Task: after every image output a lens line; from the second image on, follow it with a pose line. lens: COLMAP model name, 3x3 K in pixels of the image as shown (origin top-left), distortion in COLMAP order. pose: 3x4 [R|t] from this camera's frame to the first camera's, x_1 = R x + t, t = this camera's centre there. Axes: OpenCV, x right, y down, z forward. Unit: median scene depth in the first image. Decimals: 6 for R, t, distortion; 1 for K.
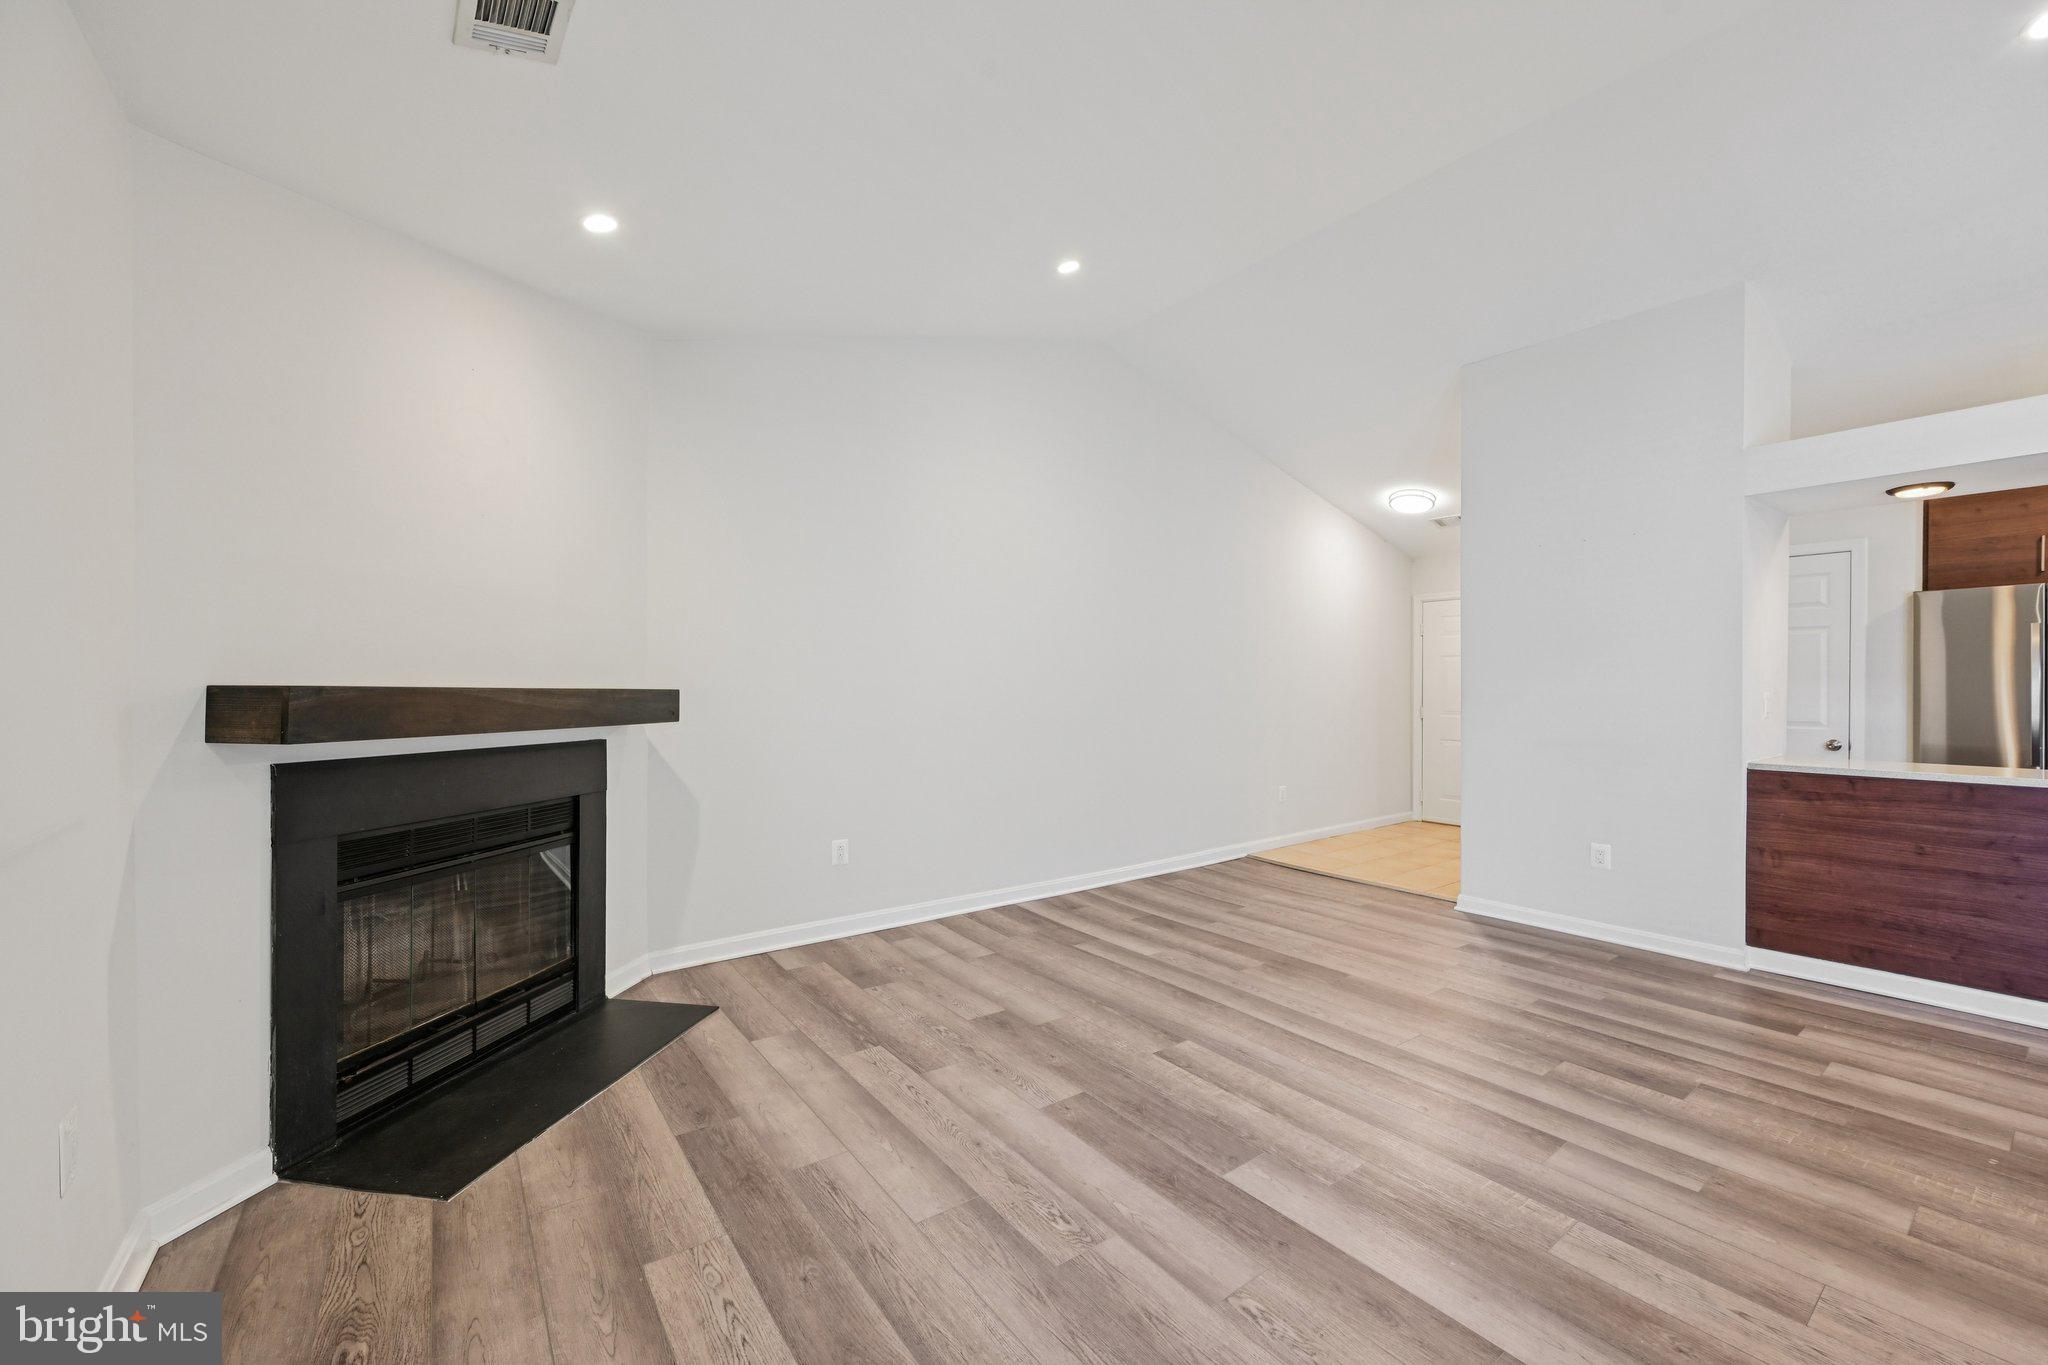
lens RADIAL K [[801.2, 0, 1036.2], [0, 801.2, 696.7], [0, 0, 1]] dist [0.000173, 0.000625]
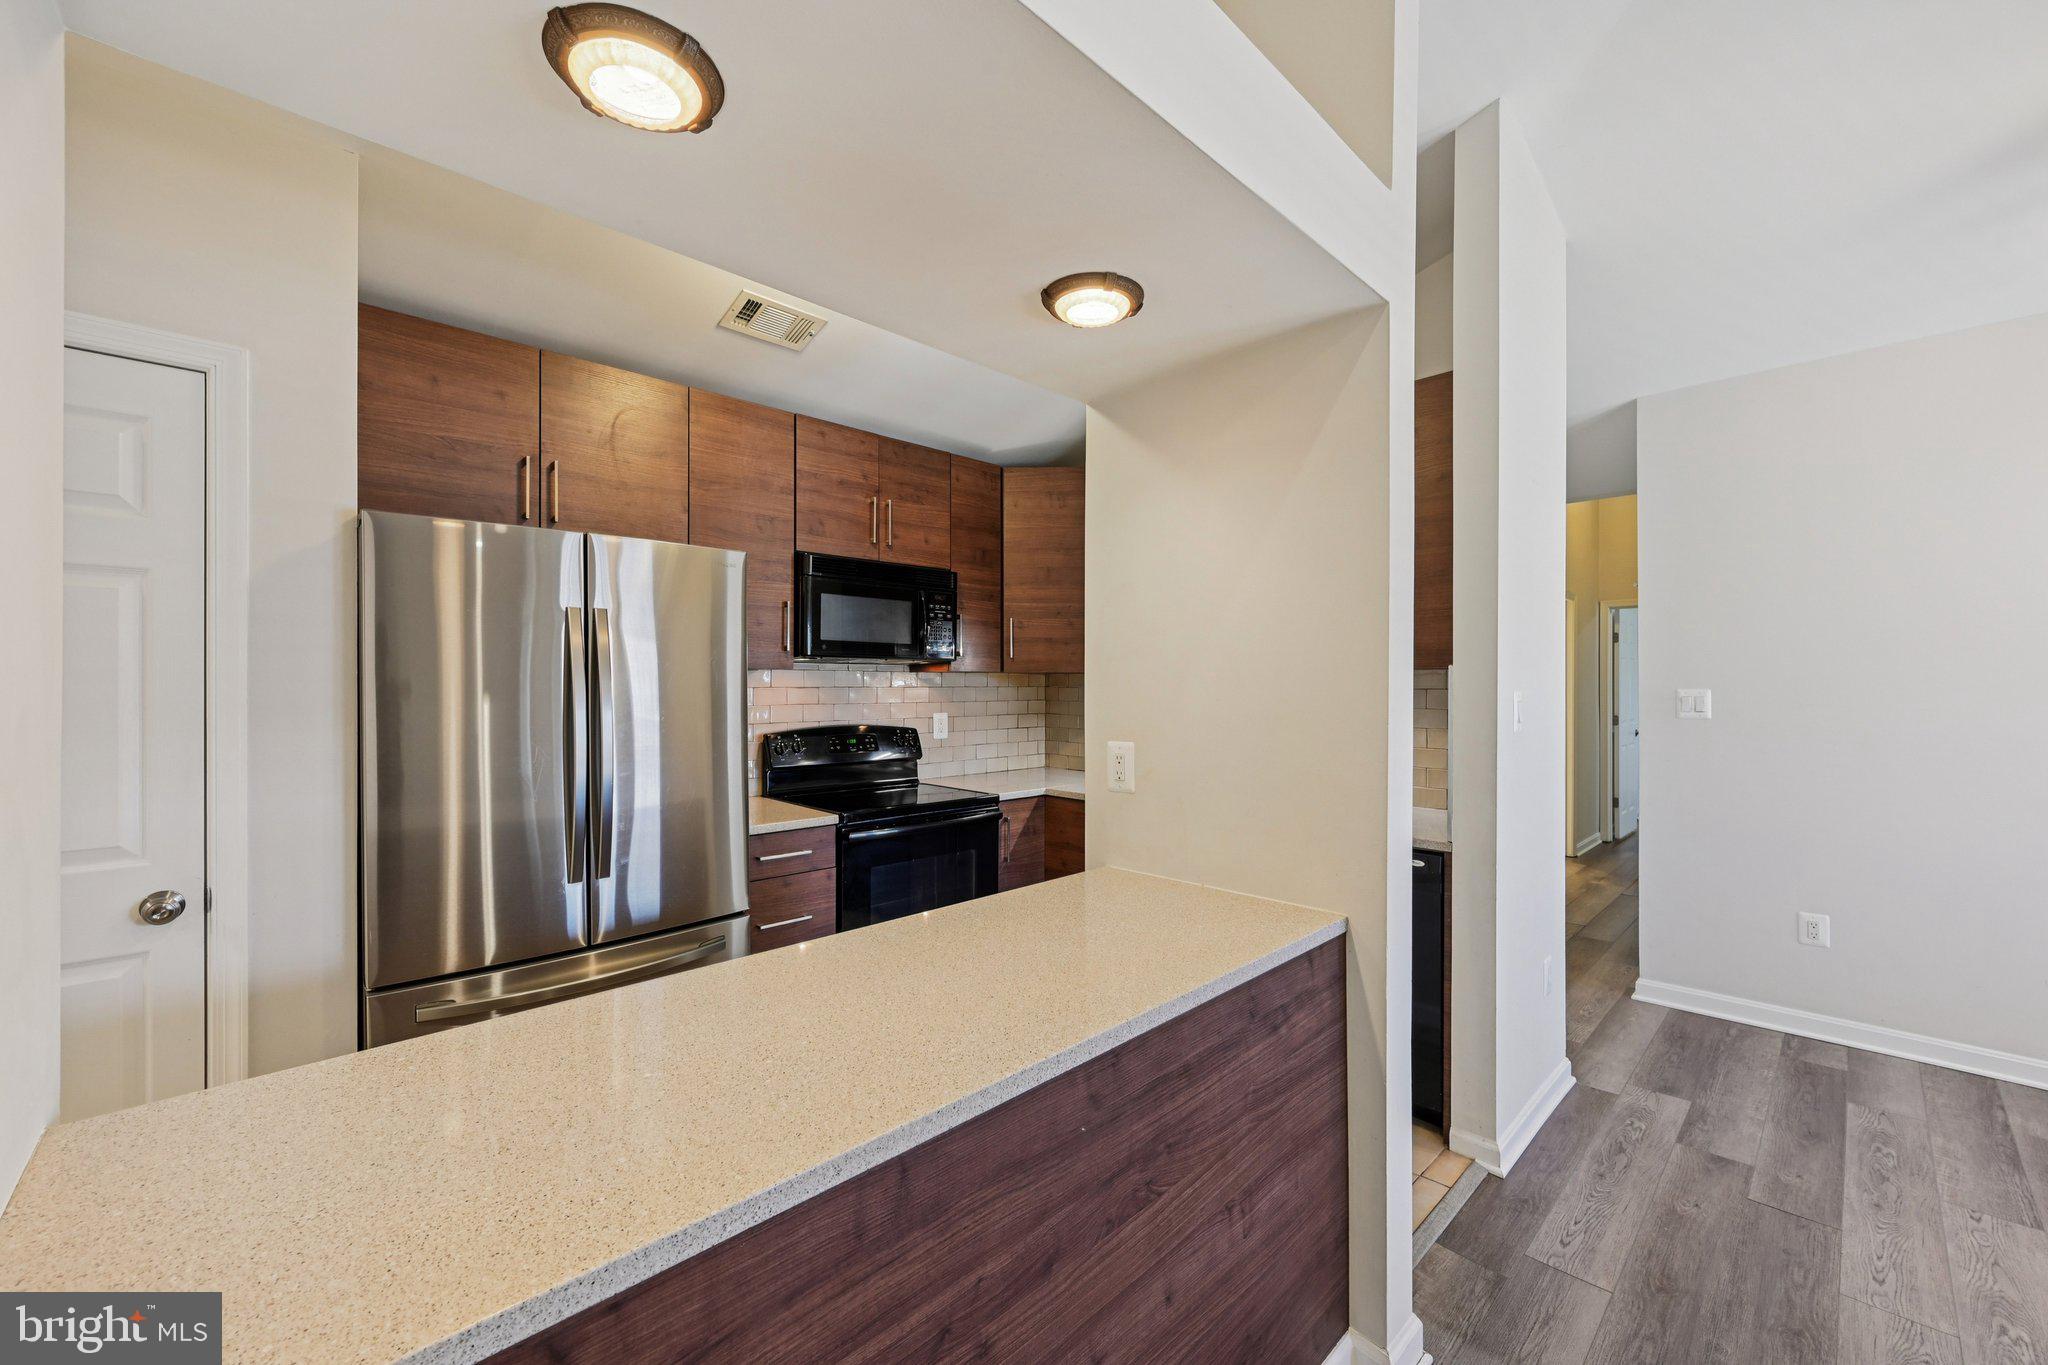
lens RADIAL K [[808.9, 0, 1033.3], [0, 808.9, 683.5], [0, 0, 1]] dist [-0.001777, 0.000161]
pose [[-0.124413, -0.003092, 0.992226, 0.881154], [0.010116, 0.999939, 0.004385, -0.053520], [-0.992179, 0.010583, -0.124374, 0.984323]]
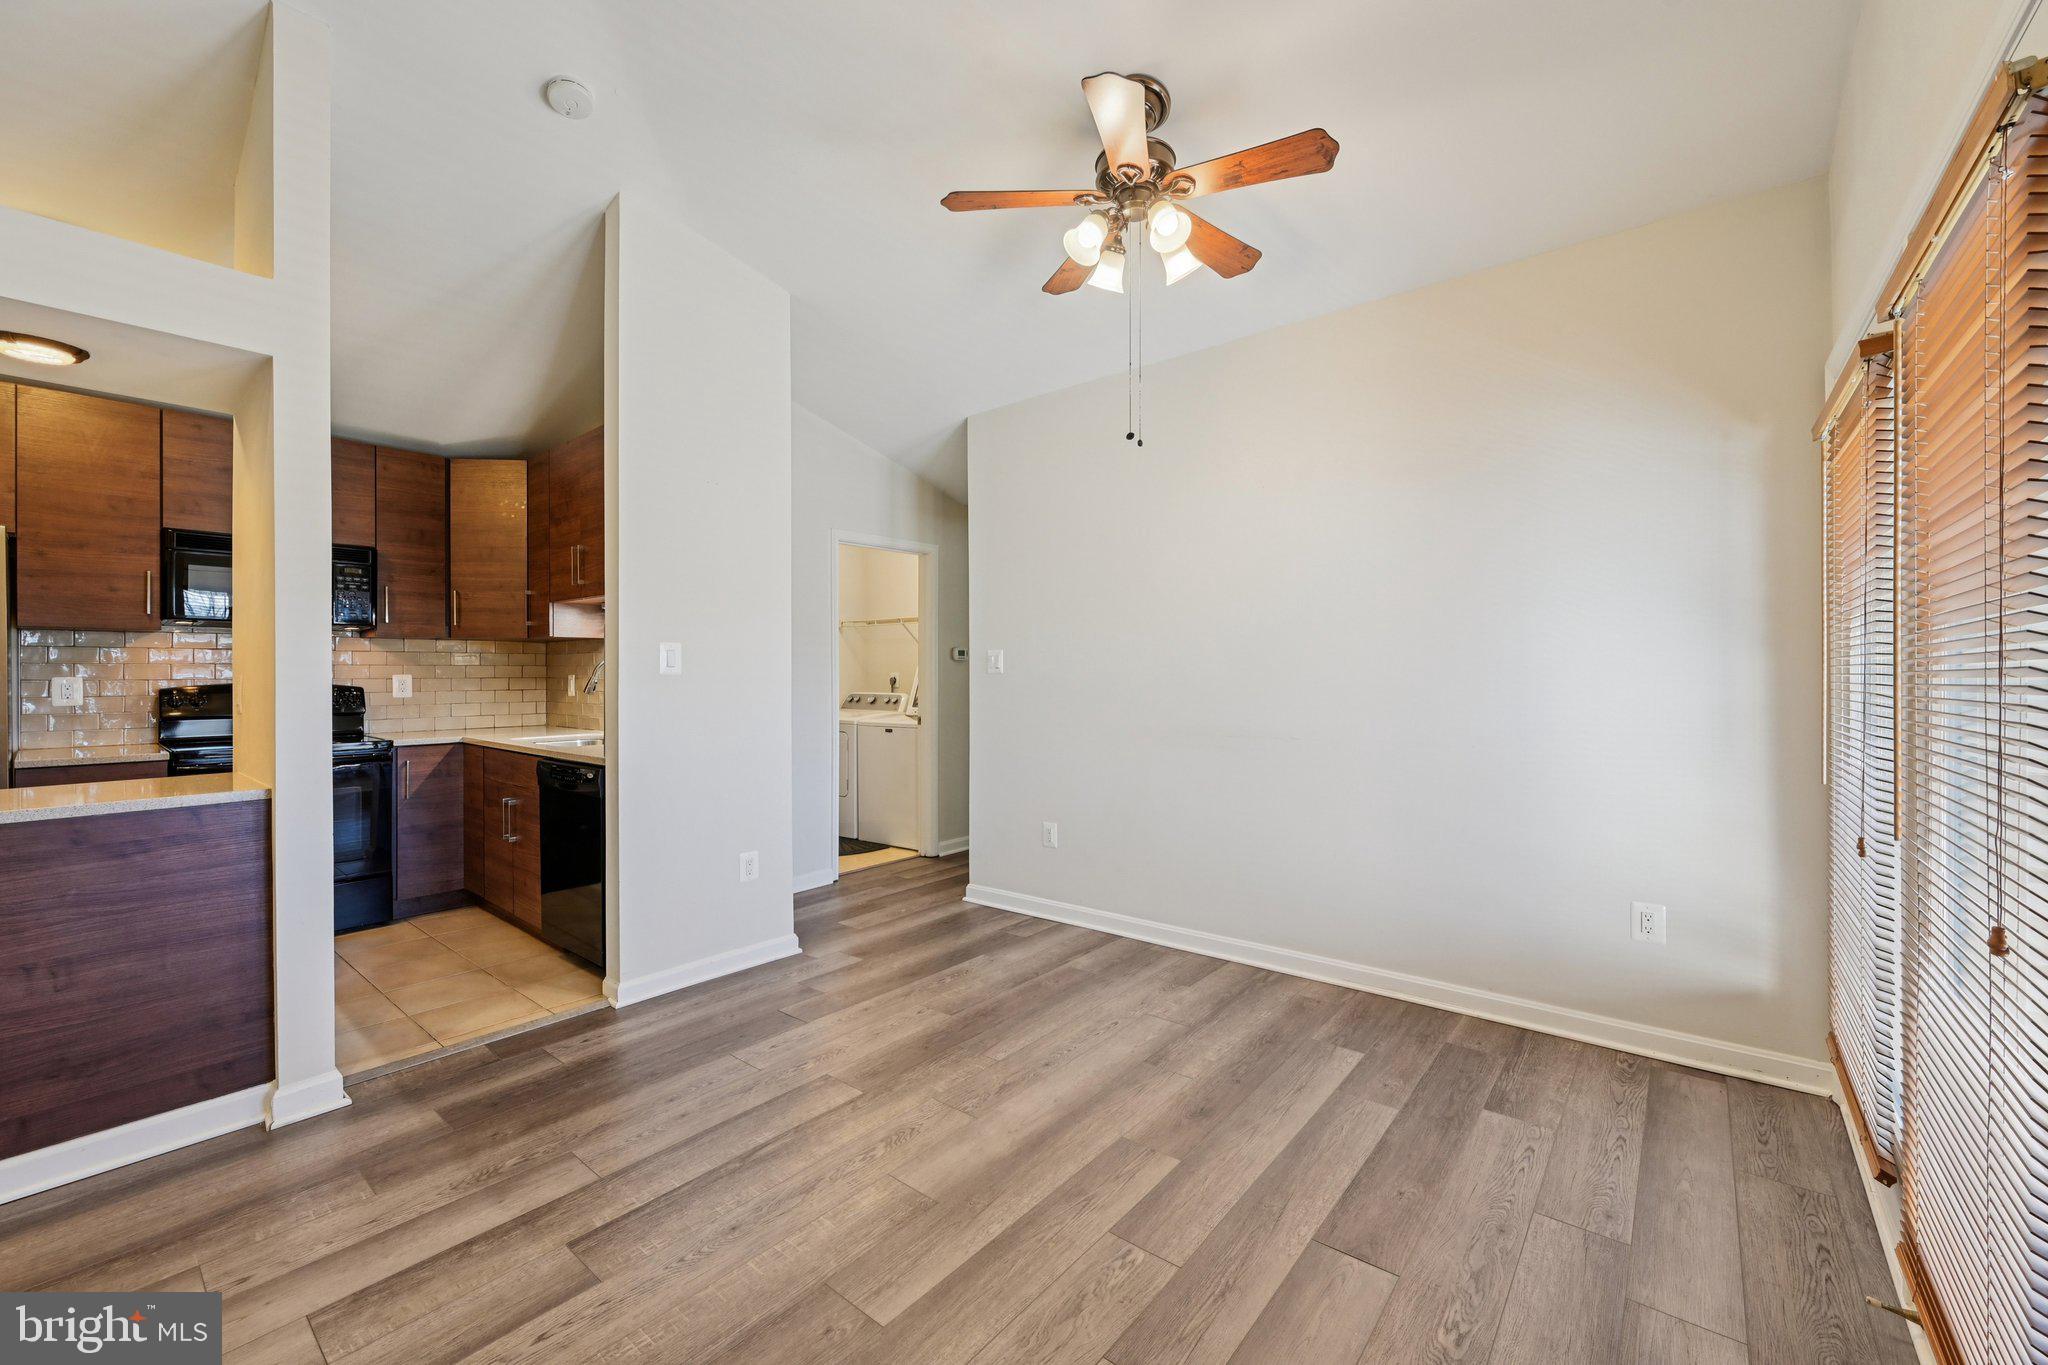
lens RADIAL K [[816.2, 0, 1031.1], [0, 816.2, 669.7], [0, 0, 1]] dist [-0.001043, 0.000102]
pose [[-0.237150, 0.001232, 0.971472, 0.489626], [0.013224, 0.999911, 0.001960, 0.000338], [-0.971383, 0.013311, -0.237146, 0.228297]]
